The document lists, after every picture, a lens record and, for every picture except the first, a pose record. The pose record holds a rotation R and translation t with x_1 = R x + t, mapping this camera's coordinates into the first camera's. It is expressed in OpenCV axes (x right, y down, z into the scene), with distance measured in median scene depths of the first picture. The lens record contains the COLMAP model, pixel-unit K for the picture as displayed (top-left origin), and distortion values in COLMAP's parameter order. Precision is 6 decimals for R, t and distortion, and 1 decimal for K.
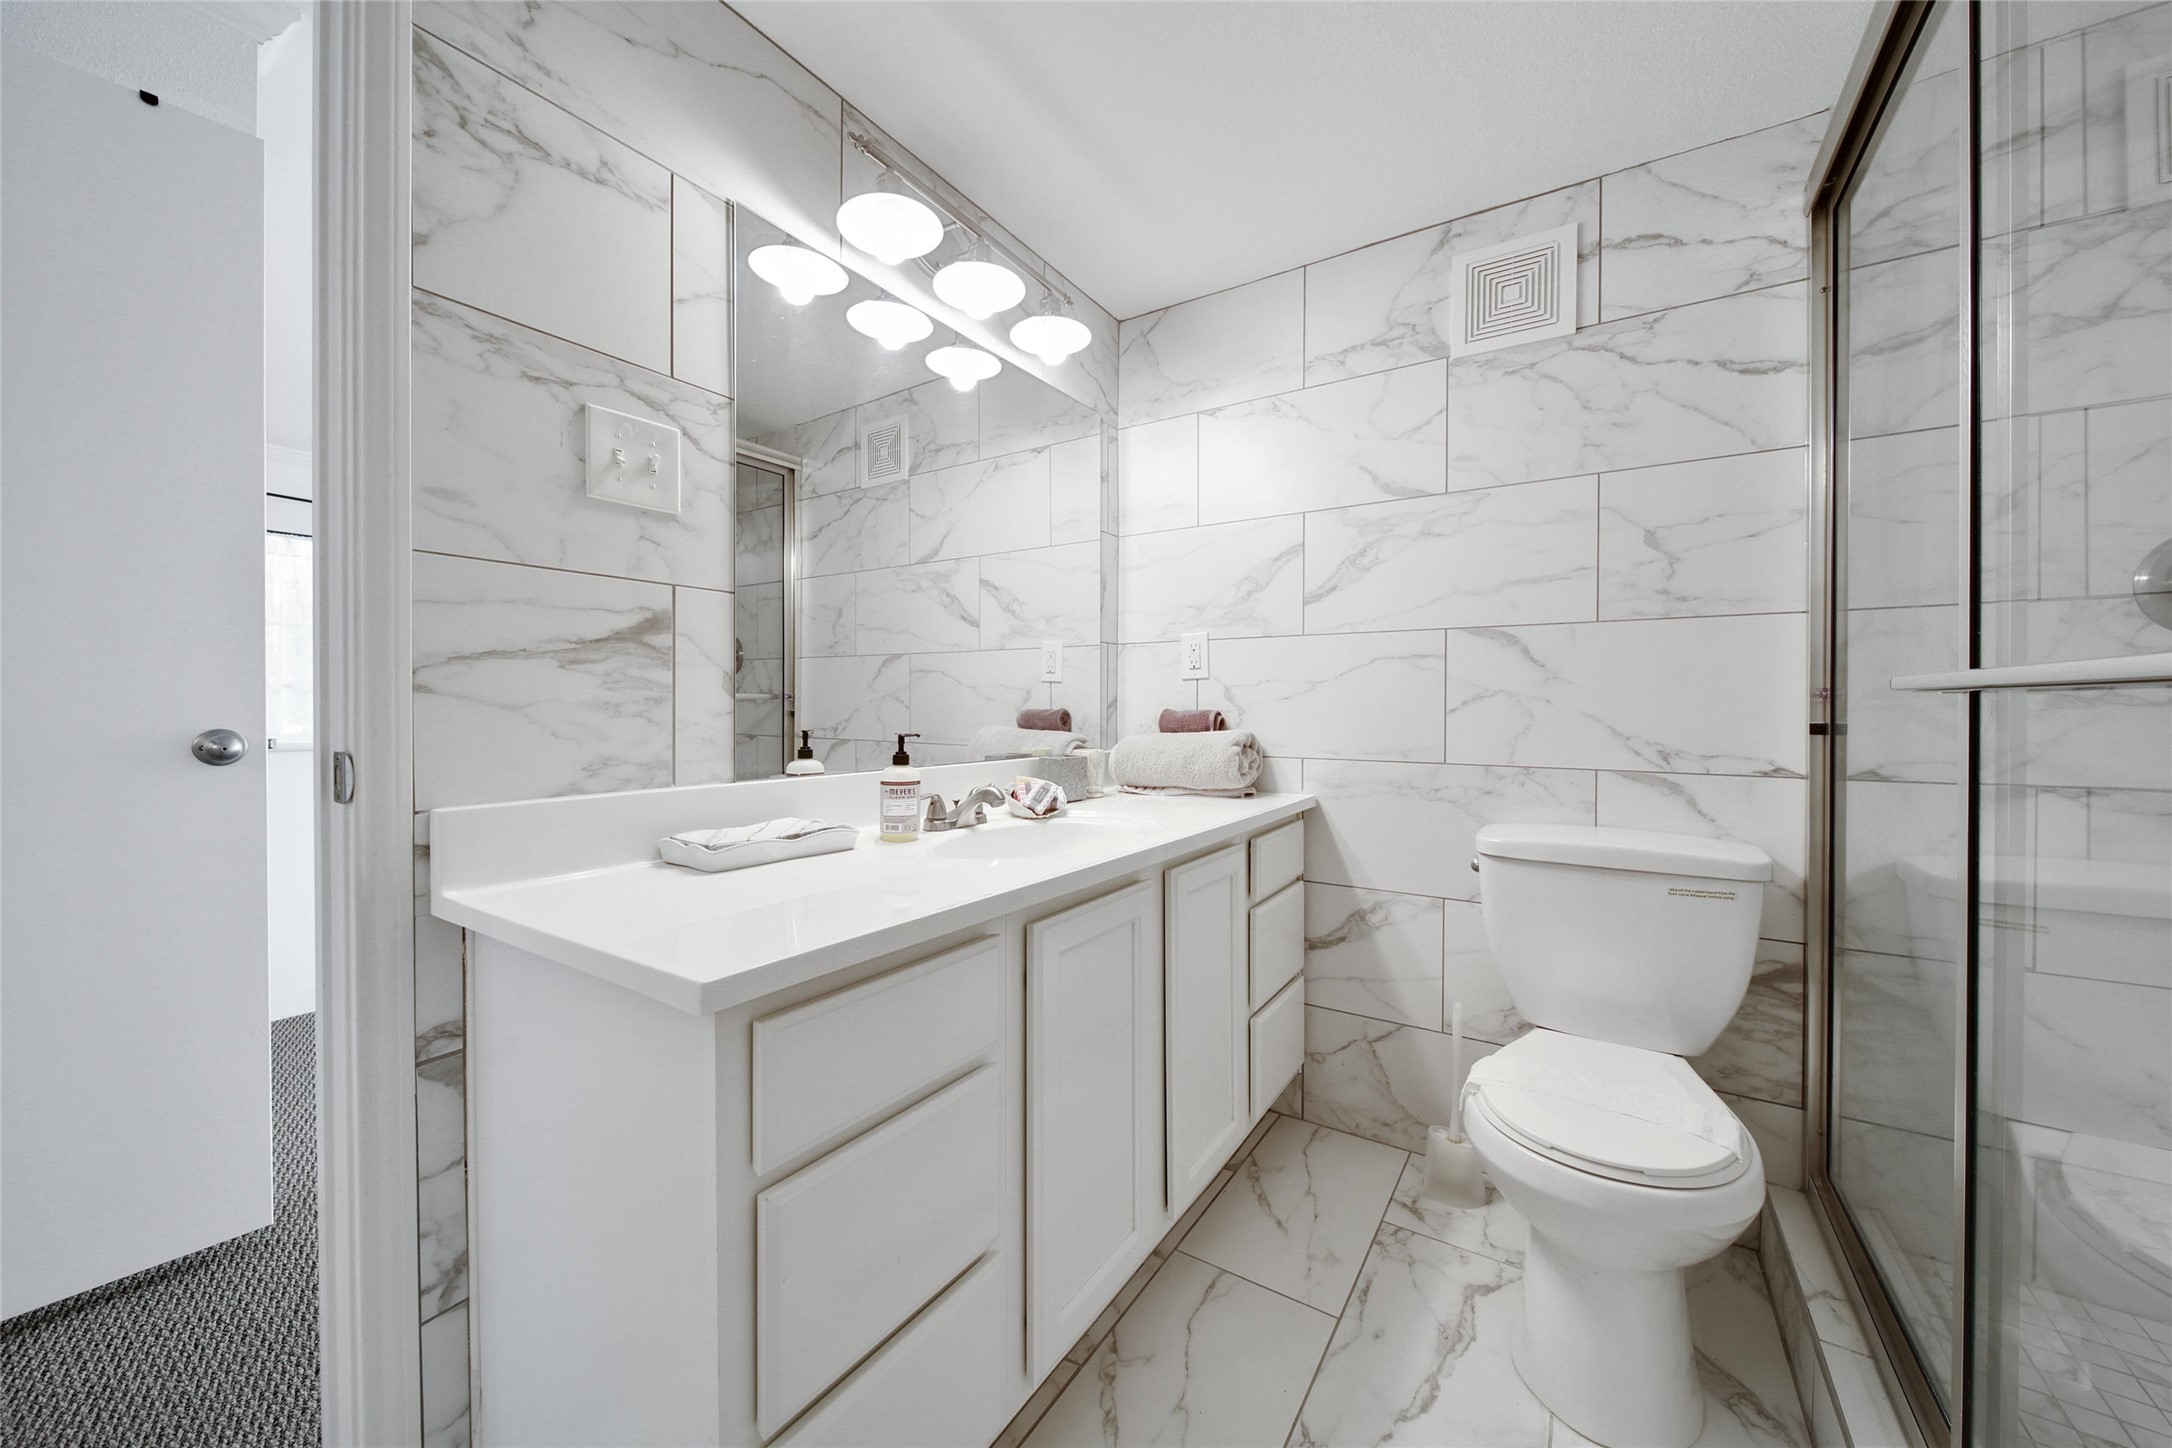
lens RADIAL K [[786.8, 0, 1082.2], [0, 786.8, 717.3], [0, 0, 1]] dist [-0.001873, 0.000140]
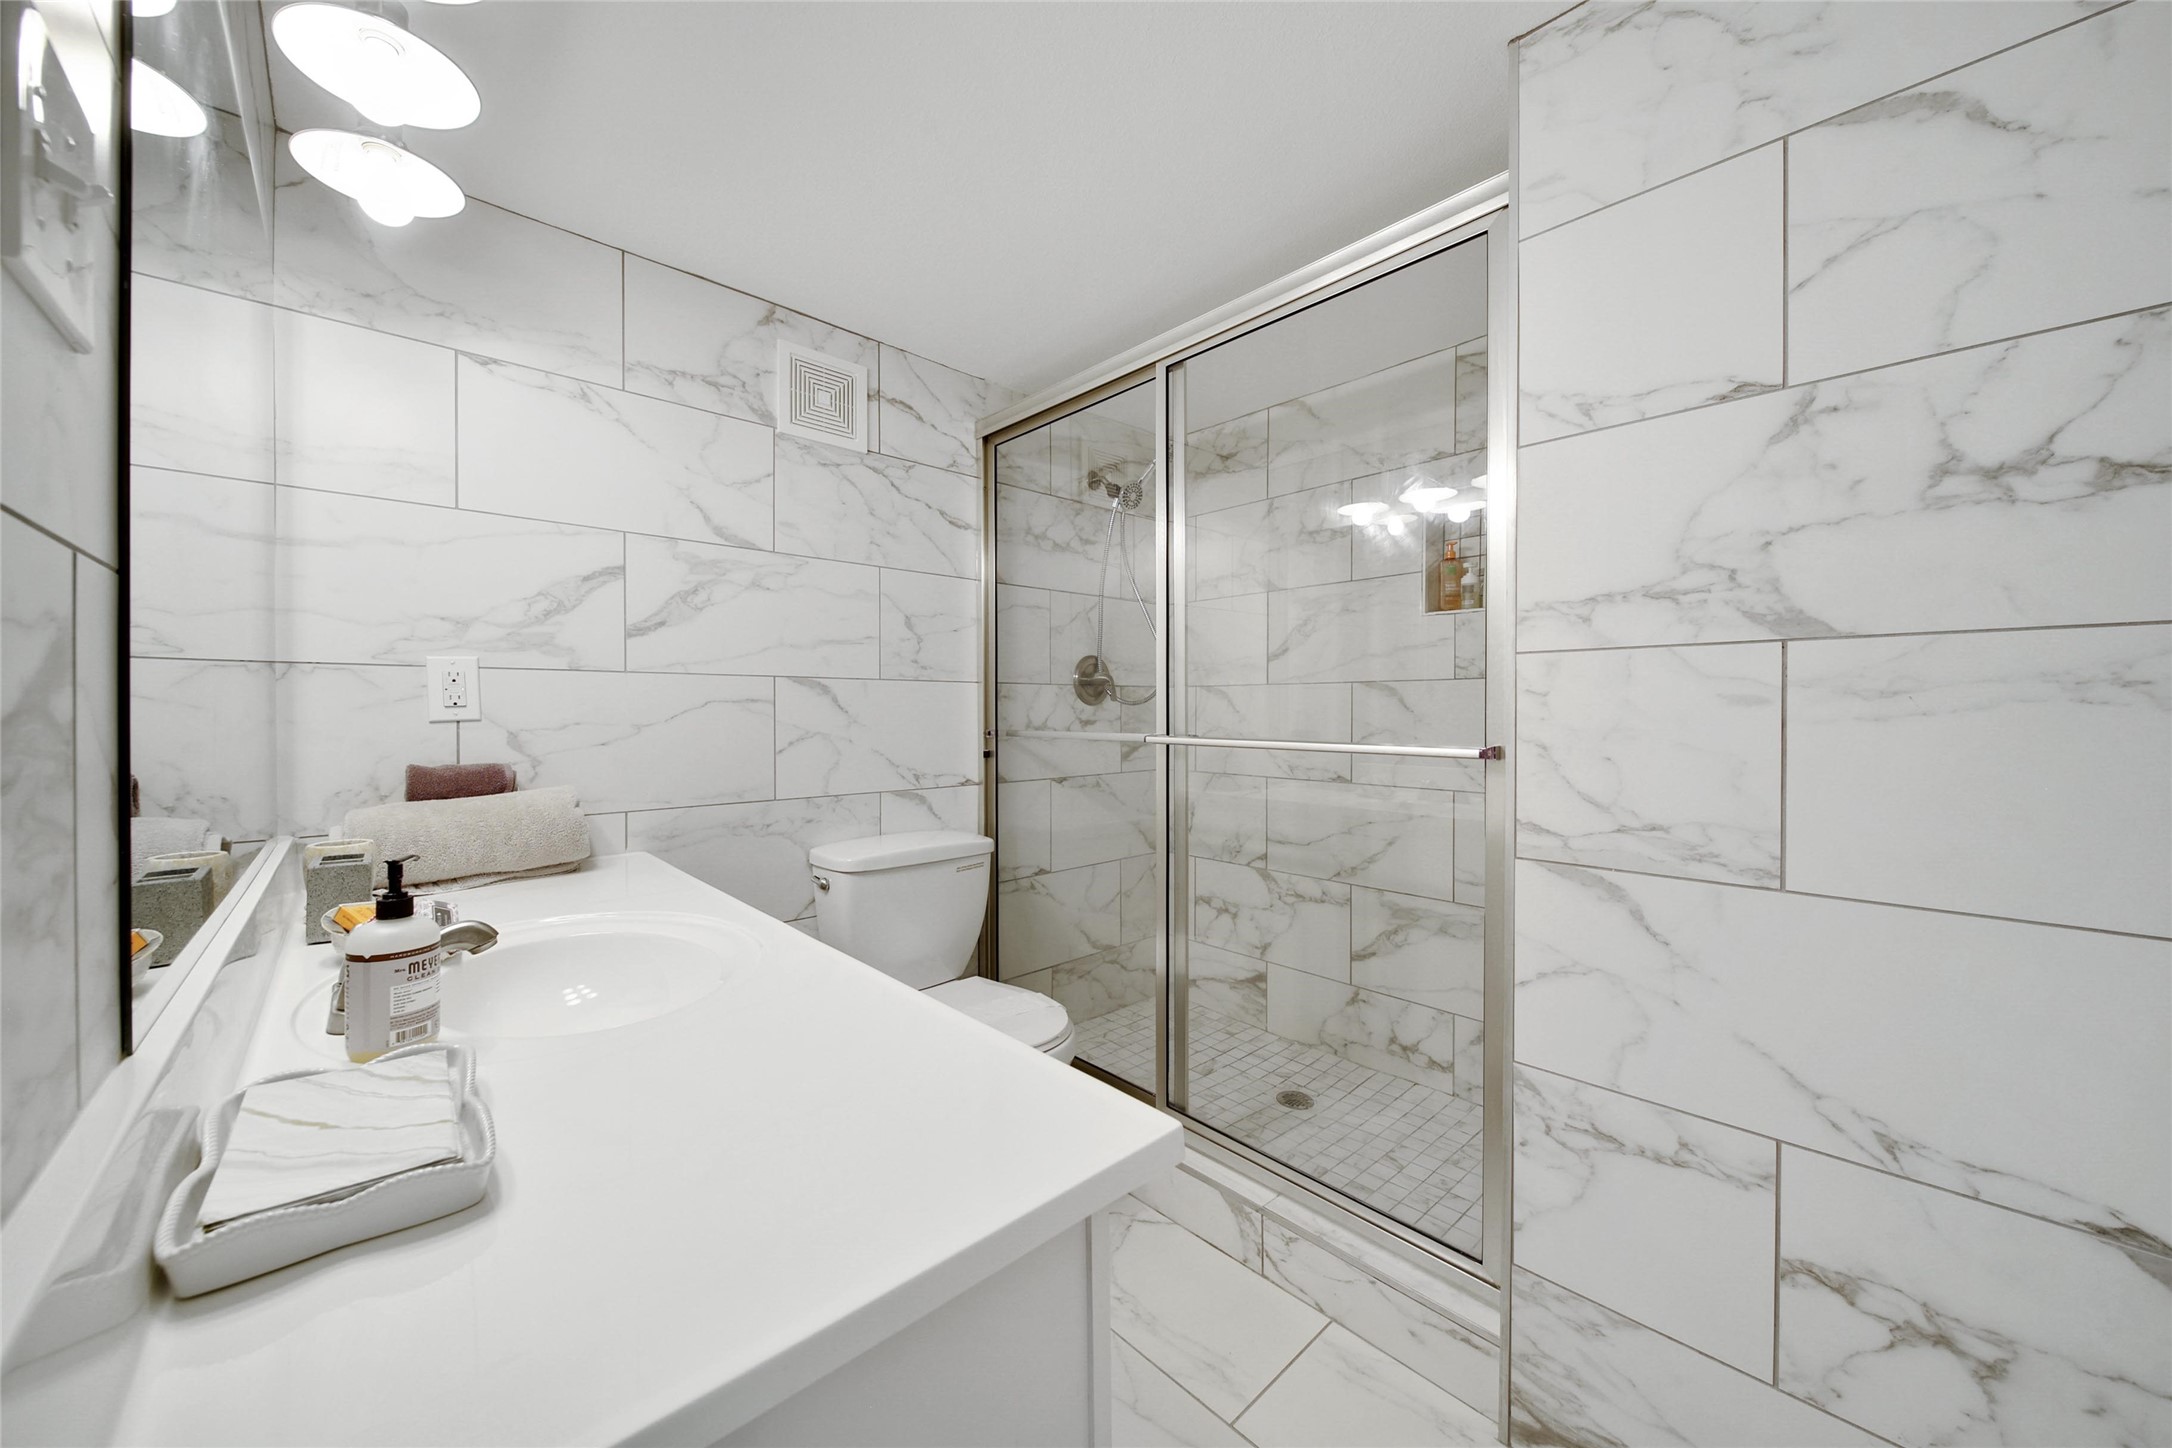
lens RADIAL K [[786.8, 0, 1084.3], [0, 786.8, 711.2], [0, 0, 1]] dist [-0.001873, 0.000140]
pose [[0.238117, -0.008158, 0.971202, -0.500981], [0.009041, 0.999940, 0.006183, -0.068071], [-0.971194, 0.007309, 0.238177, 0.327849]]
